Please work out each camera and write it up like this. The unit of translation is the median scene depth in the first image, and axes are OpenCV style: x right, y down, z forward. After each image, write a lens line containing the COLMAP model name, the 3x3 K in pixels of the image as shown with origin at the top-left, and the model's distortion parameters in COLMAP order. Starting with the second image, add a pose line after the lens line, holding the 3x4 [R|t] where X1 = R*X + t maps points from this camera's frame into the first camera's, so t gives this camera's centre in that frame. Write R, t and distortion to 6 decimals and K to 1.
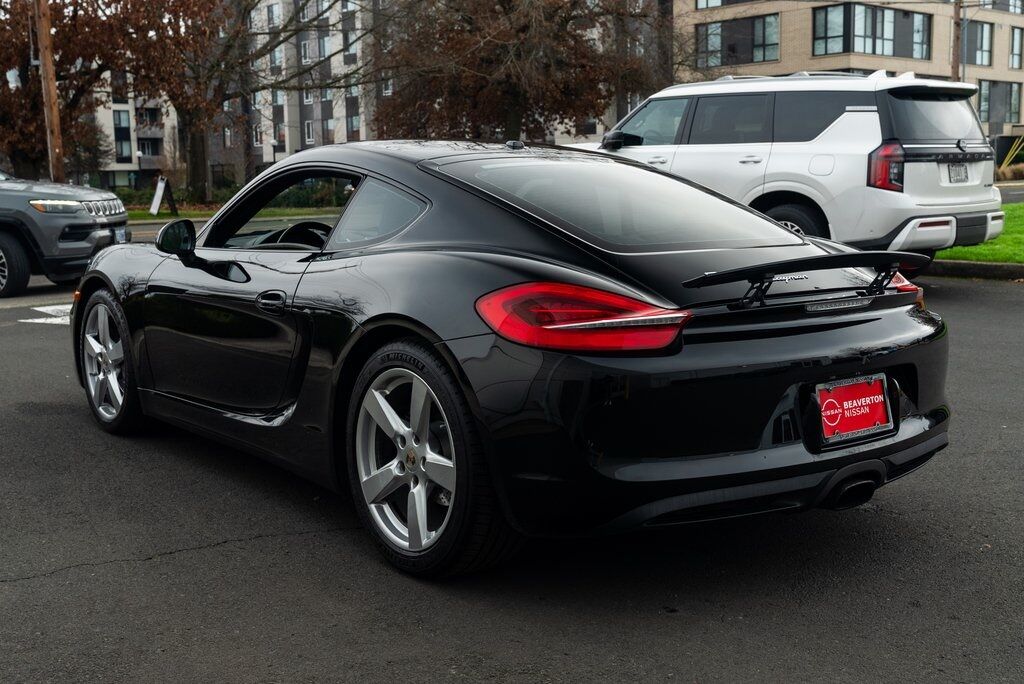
lens RADIAL K [[1190.6, 0, 517.5], [0, 1190.6, 346.4], [0, 0, 1]] dist [0.020651, 0.000000]
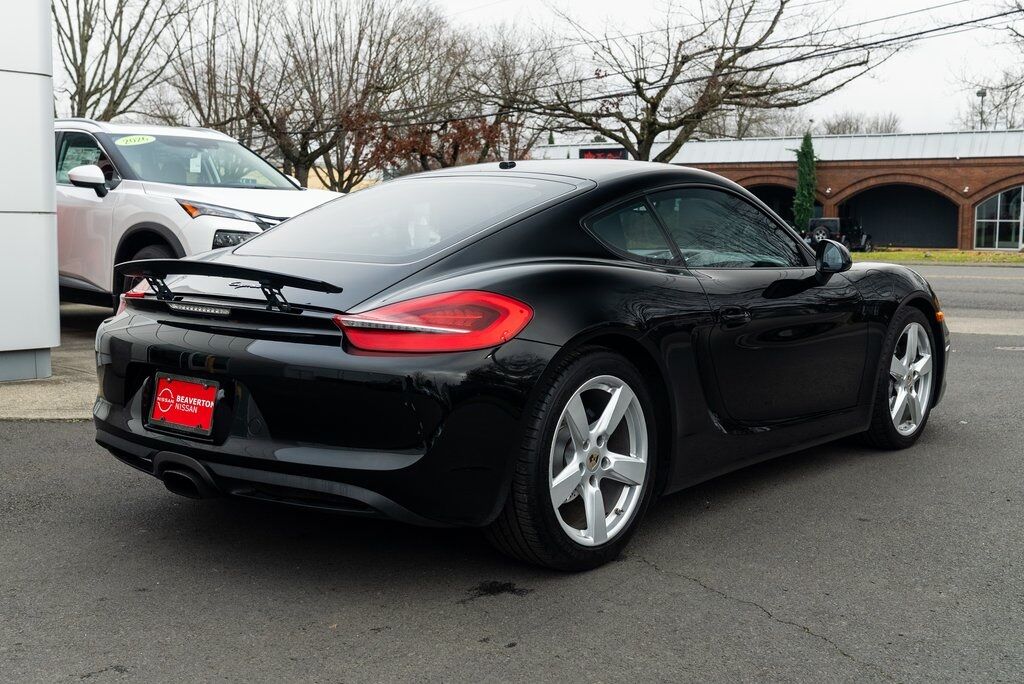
lens RADIAL K [[1249.9, 0, 512.9], [0, 1249.9, 340.1], [0, 0, 1]] dist [0.083678, 0.000000]
pose [[0.207924, 0.118369, -0.970956, 1.436969], [-0.155844, 0.983980, 0.086584, -0.150384], [0.965650, 0.133315, 0.223040, 1.013567]]
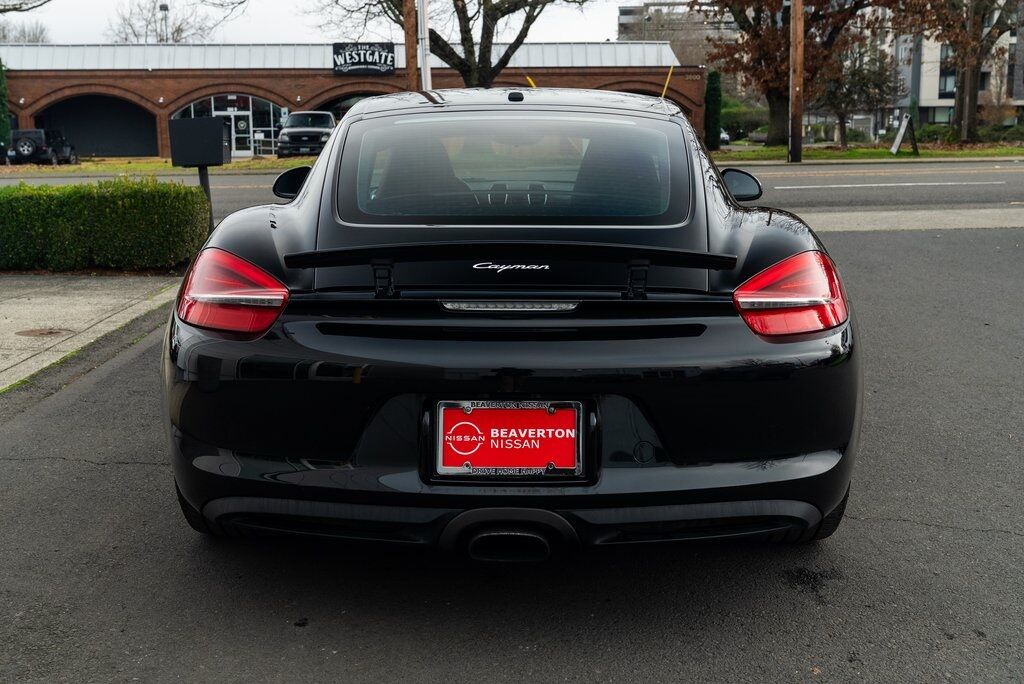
lens RADIAL K [[1190.6, 0, 513.6], [0, 1190.6, 338.2], [0, 0, 1]] dist [0.020651, 0.000000]
pose [[0.774800, 0.122475, -0.620230, 0.756167], [-0.093789, 0.992467, 0.078818, -0.076008], [0.625211, -0.002898, 0.780450, 0.381247]]
